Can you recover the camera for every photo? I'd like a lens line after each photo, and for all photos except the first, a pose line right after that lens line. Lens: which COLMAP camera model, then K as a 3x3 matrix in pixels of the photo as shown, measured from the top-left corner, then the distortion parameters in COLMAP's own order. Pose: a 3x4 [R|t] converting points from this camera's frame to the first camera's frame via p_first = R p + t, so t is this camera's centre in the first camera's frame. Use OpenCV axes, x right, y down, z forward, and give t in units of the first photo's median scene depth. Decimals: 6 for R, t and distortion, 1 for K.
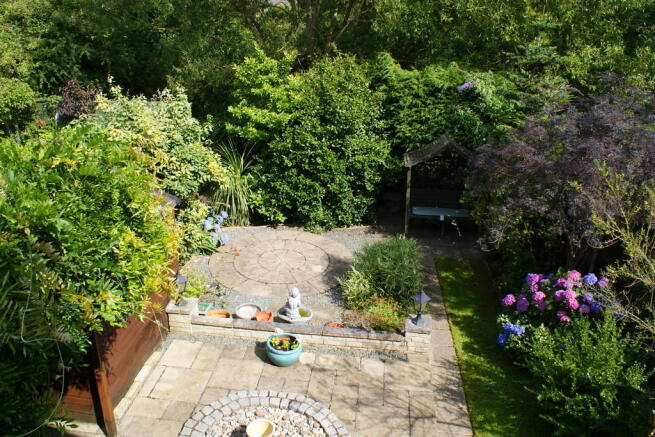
lens RADIAL K [[519.6, 0, 327.5], [0, 519.6, 218.5], [0, 0, 1]] dist [-0.151726, 0.134910]
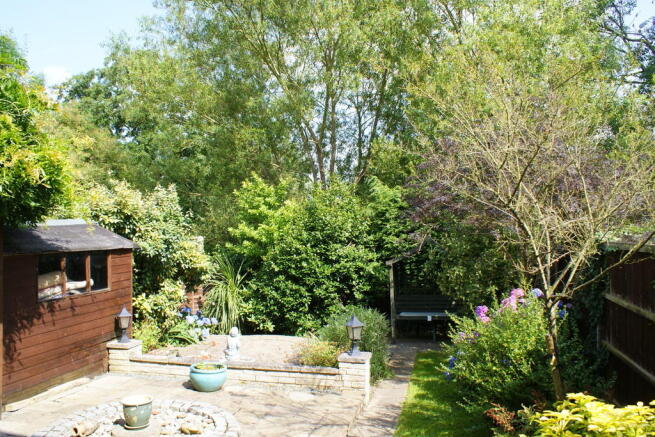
lens RADIAL K [[516.4, 0, 327.5], [0, 516.4, 218.5], [0, 0, 1]] dist [-0.148834, 0.129802]
pose [[0.991461, -0.042673, -0.123226, 0.160128], [-0.011936, 0.911280, -0.411614, 0.226977], [0.129859, 0.409570, 0.902989, 0.036791]]
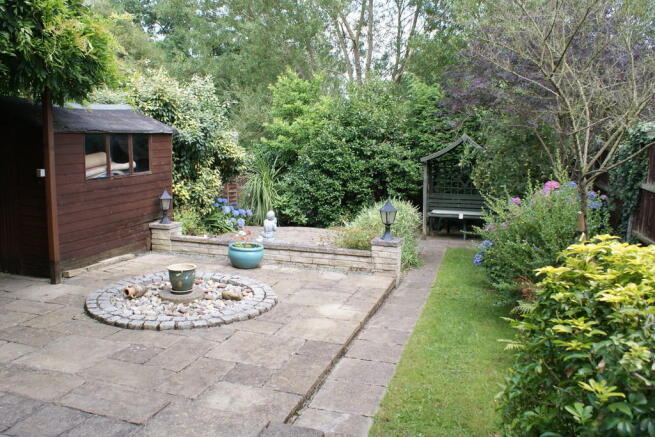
lens RADIAL K [[519.6, 0, 327.5], [0, 519.6, 218.5], [0, 0, 1]] dist [-0.151726, 0.134910]
pose [[0.982487, 0.014320, -0.185780, 0.156171], [-0.059957, 0.968312, -0.242441, 0.256915], [0.176421, 0.249333, 0.952212, 0.032380]]
